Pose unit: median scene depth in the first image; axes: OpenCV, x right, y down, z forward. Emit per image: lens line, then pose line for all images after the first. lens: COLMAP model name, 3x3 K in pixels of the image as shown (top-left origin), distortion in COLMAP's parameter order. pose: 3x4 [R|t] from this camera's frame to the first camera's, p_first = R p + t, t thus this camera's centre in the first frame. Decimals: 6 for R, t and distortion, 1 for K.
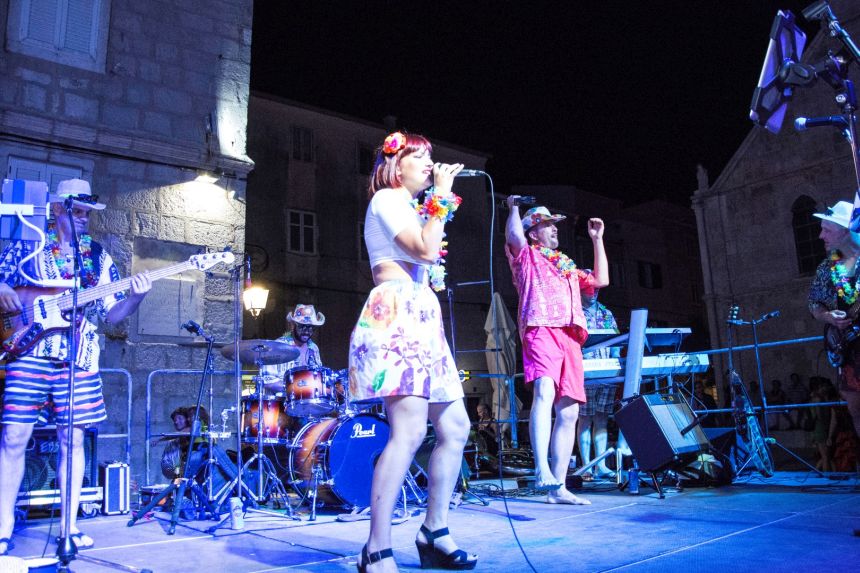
lens RADIAL K [[740.5, 0, 430.0], [0, 740.5, 286.5], [0, 0, 1]] dist [-0.091533, 0.010665]
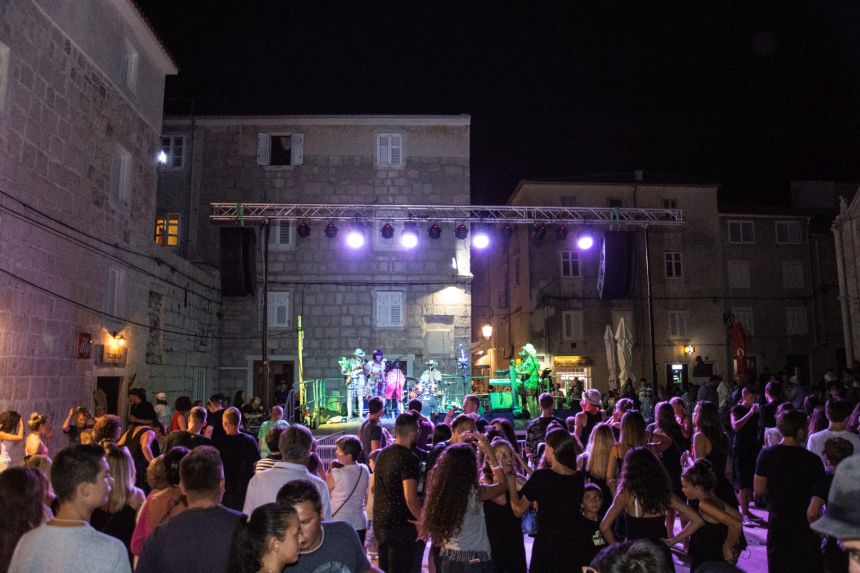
lens RADIAL K [[740.5, 0, 430.0], [0, 740.5, 286.5], [0, 0, 1]] dist [-0.091533, 0.010665]
pose [[0.810394, -0.038823, -0.584598, 1.035526], [0.090561, 0.994111, 0.059521, -0.294941], [0.578844, -0.101177, 0.809137, -0.981859]]
